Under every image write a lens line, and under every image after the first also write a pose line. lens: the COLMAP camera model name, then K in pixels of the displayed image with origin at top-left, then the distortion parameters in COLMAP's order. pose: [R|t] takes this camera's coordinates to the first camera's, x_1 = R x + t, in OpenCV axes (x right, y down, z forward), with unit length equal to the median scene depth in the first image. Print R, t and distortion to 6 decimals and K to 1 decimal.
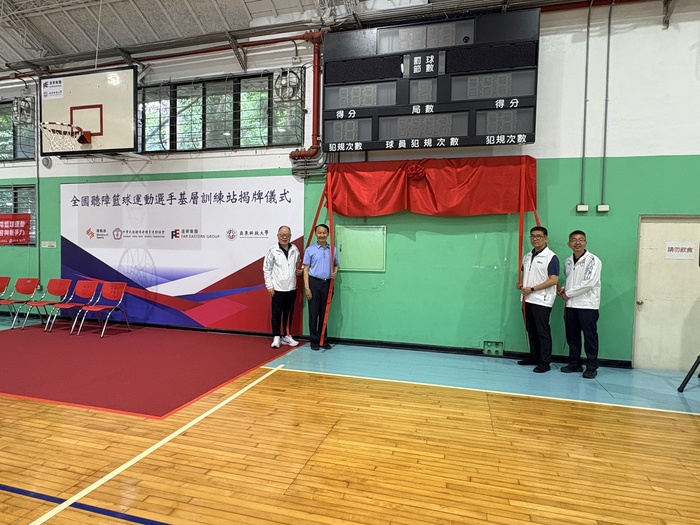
lens RADIAL K [[416.9, 0, 344.9], [0, 416.9, 264.5], [0, 0, 1]] dist [-0.001221, 0.001567]
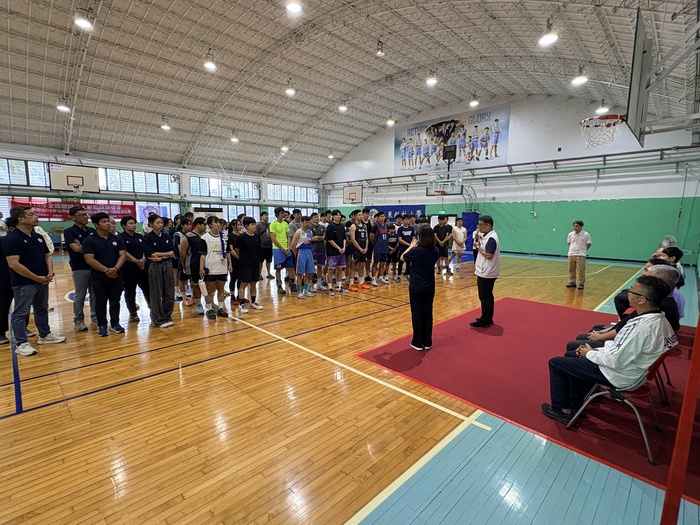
lens RADIAL K [[345.6, 0, 350.0], [0, 345.6, 262.5], [0, 0, 1]] dist [-0.000723, -0.000220]
pose [[-0.480515, 0.086097, -0.872750, 0.332460], [-0.058160, 0.989850, 0.129670, -0.062270], [0.875056, 0.113068, -0.470630, 0.840620]]
